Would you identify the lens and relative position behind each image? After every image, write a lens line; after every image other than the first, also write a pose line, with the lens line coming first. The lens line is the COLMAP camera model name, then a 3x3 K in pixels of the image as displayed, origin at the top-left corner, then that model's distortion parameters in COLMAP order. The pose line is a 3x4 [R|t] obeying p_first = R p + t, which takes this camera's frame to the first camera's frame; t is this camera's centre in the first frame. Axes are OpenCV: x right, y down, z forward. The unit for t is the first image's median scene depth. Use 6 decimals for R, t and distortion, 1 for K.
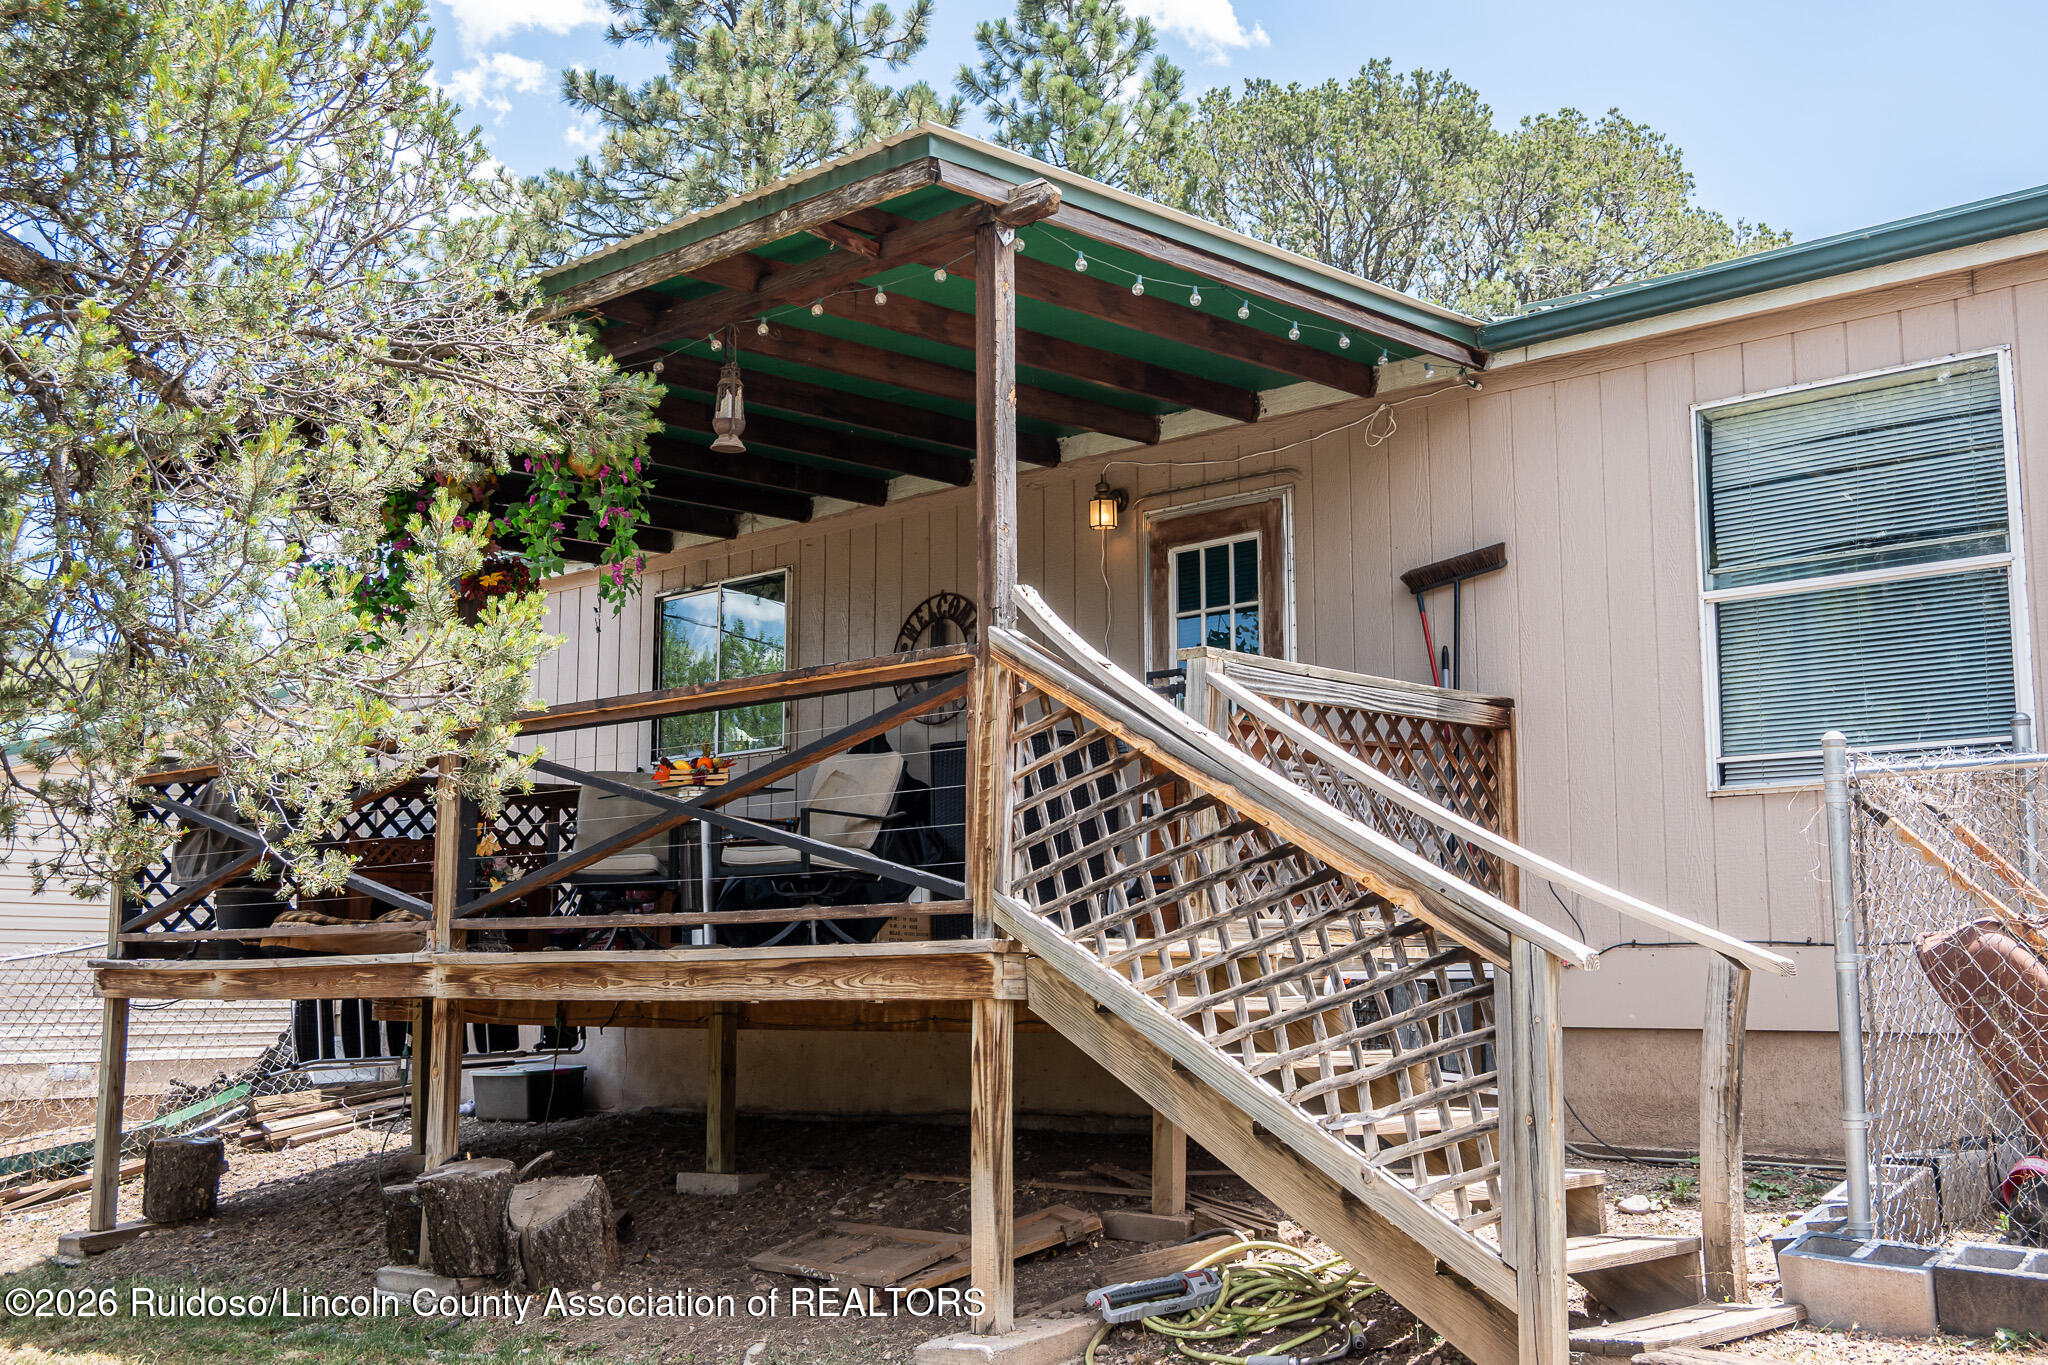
lens RADIAL K [[2254.8, 0, 1024.0], [0, 2254.8, 682.5], [0, 0, 1]] dist [0.002597, -0.016544]
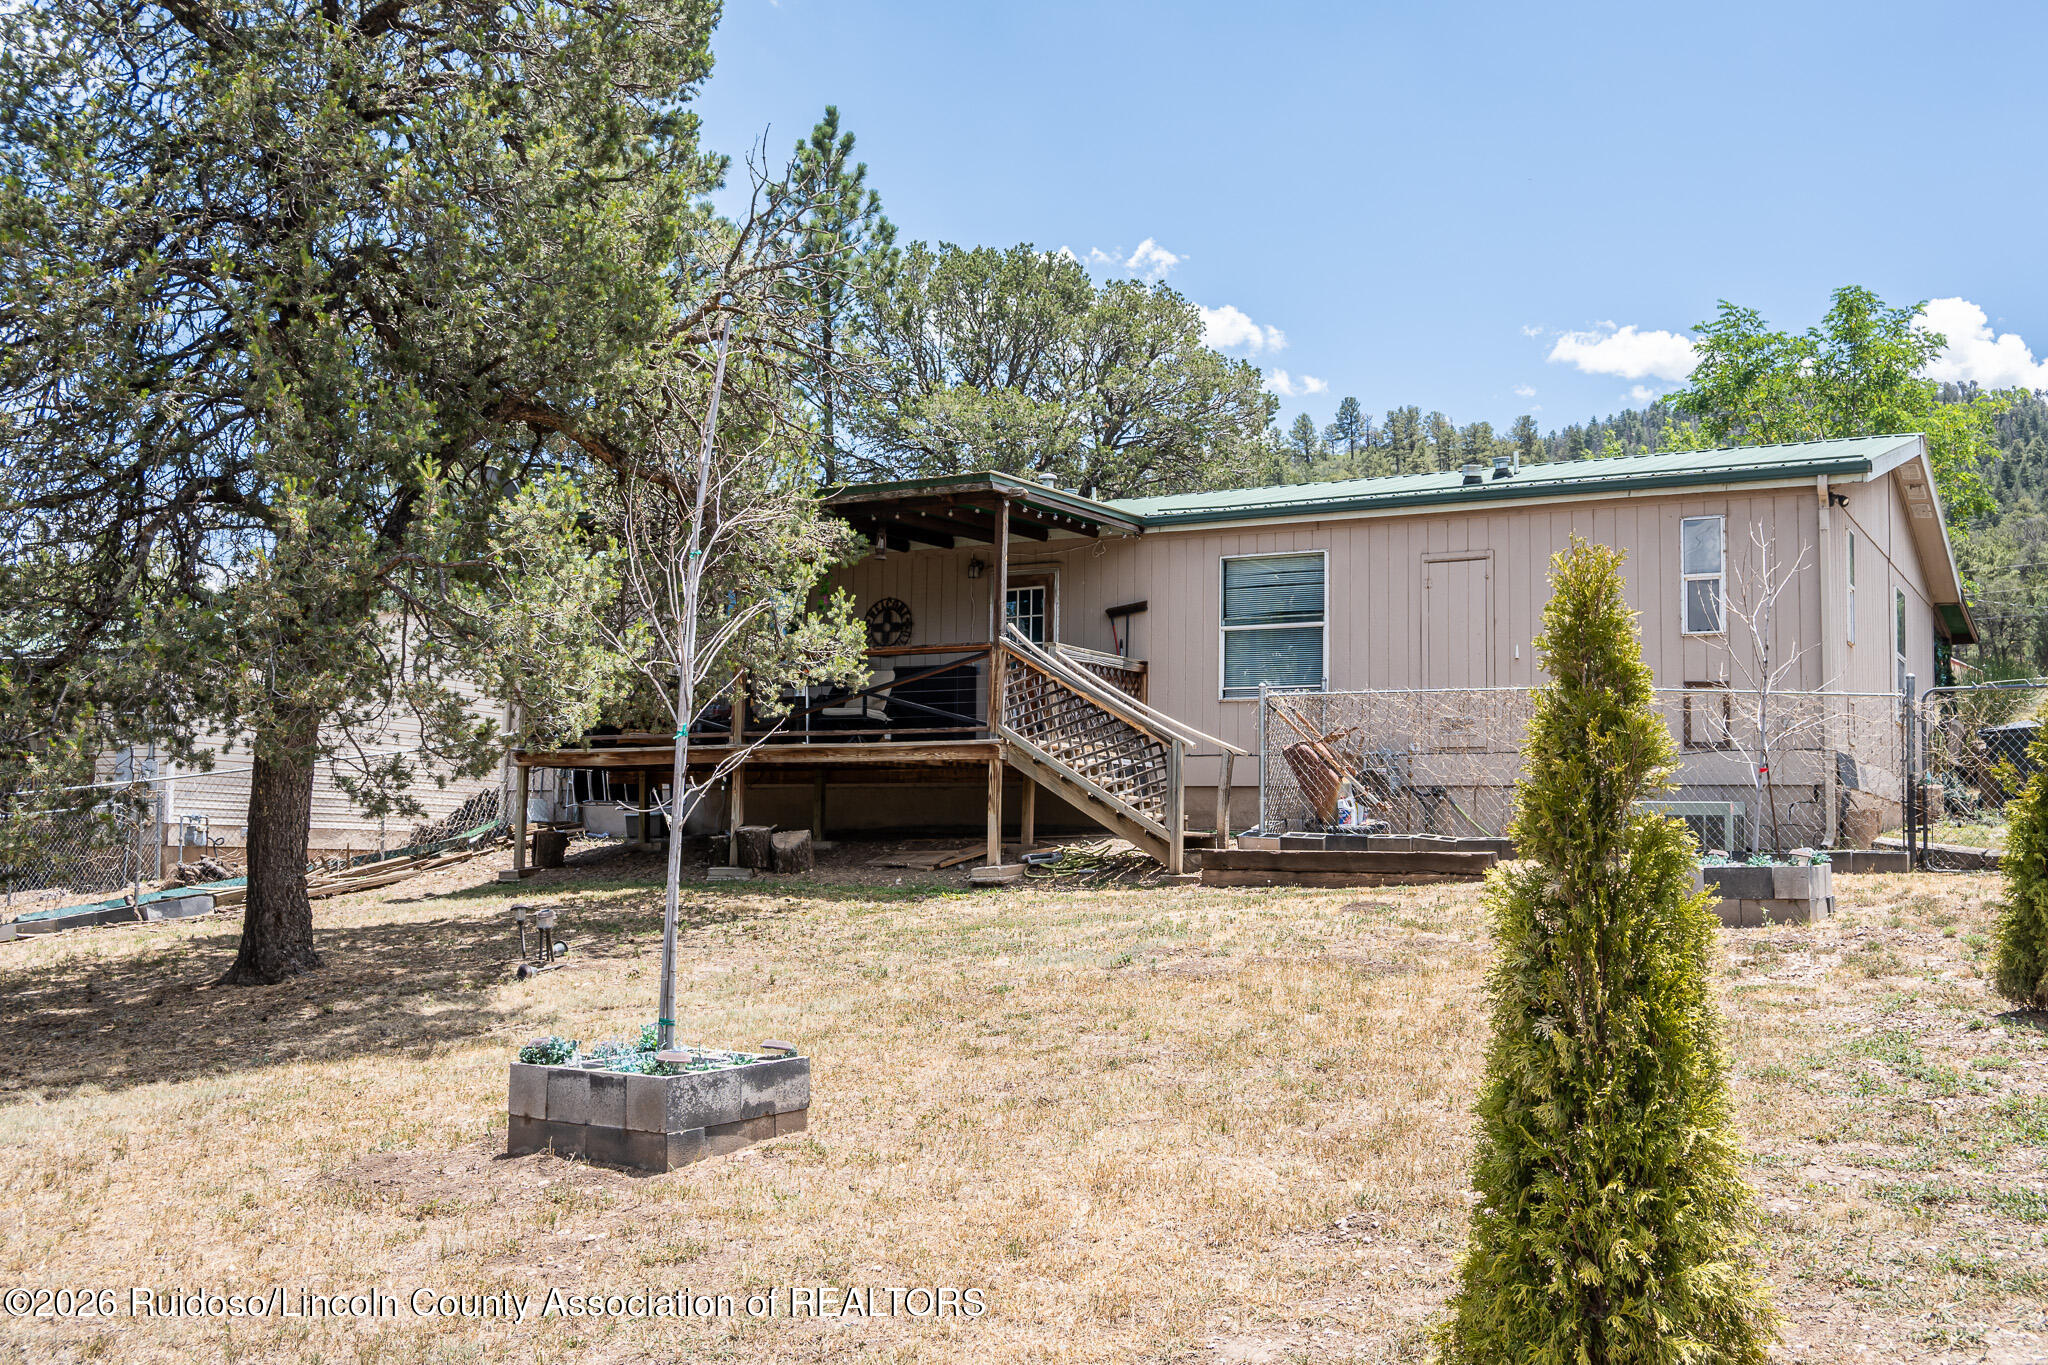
lens RADIAL K [[2072.5, 0, 1073.8], [0, 2072.5, 684.6], [0, 0, 1]] dist [-0.008033, -0.001459]
pose [[0.968374, 0.039010, 0.246434, -0.497245], [-0.050556, 0.997892, 0.040699, -0.064950], [-0.244327, -0.051870, 0.968305, -1.418047]]
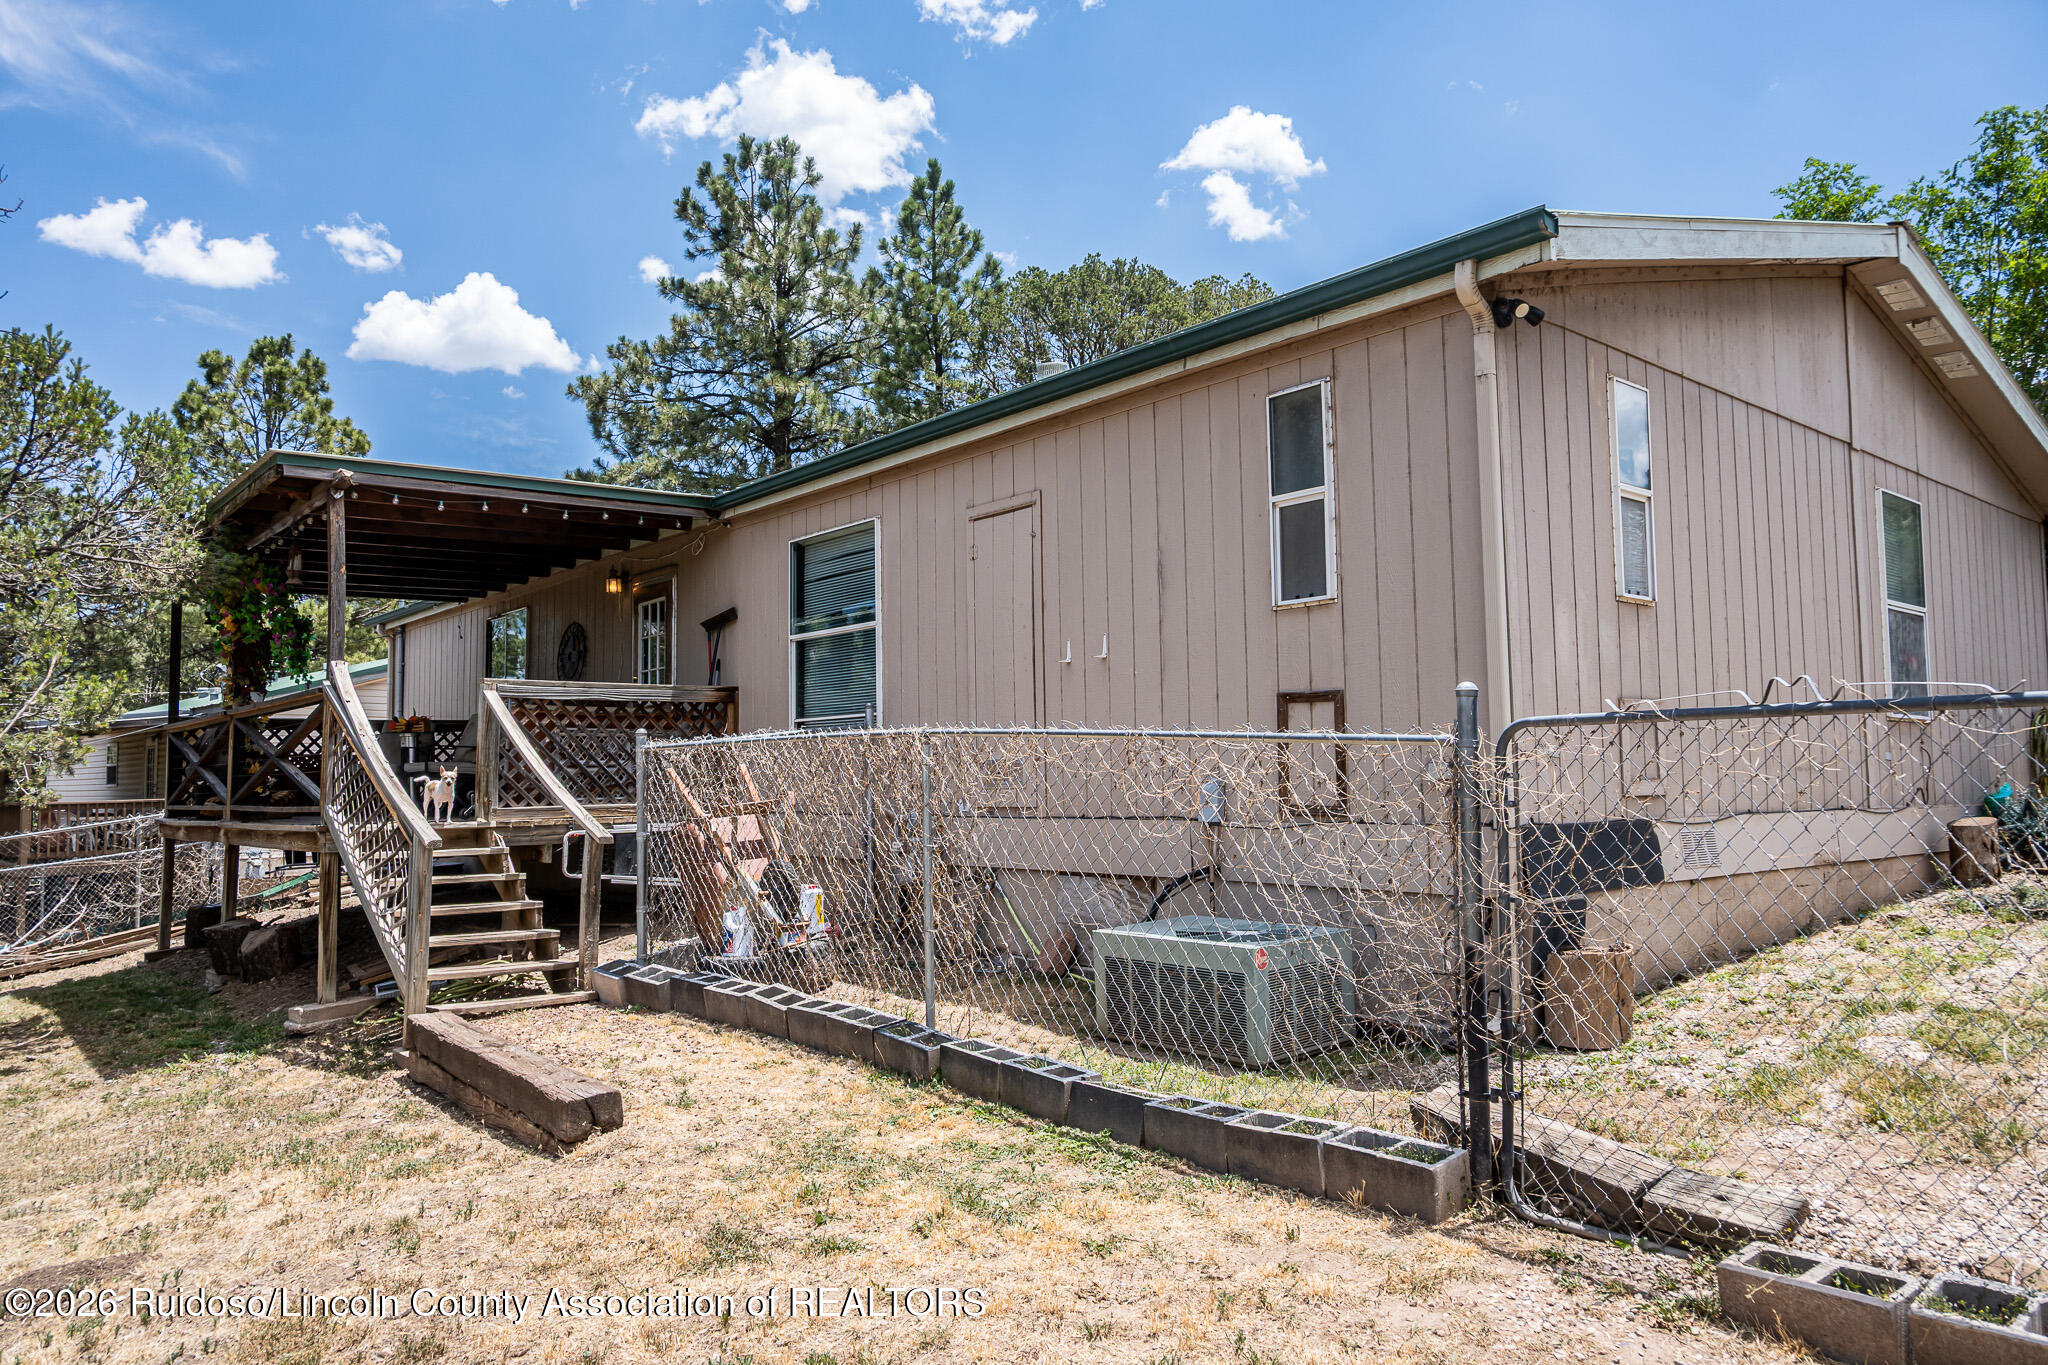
lens RADIAL K [[1421.1, 0, 1036.2], [0, 1421.1, 681.4], [0, 0, 1]] dist [0.002048, -0.027018]
pose [[0.993651, -0.023128, -0.110100, 0.675252], [0.029927, 0.997719, 0.060507, -0.071762], [0.108450, -0.063418, 0.992077, -0.225841]]
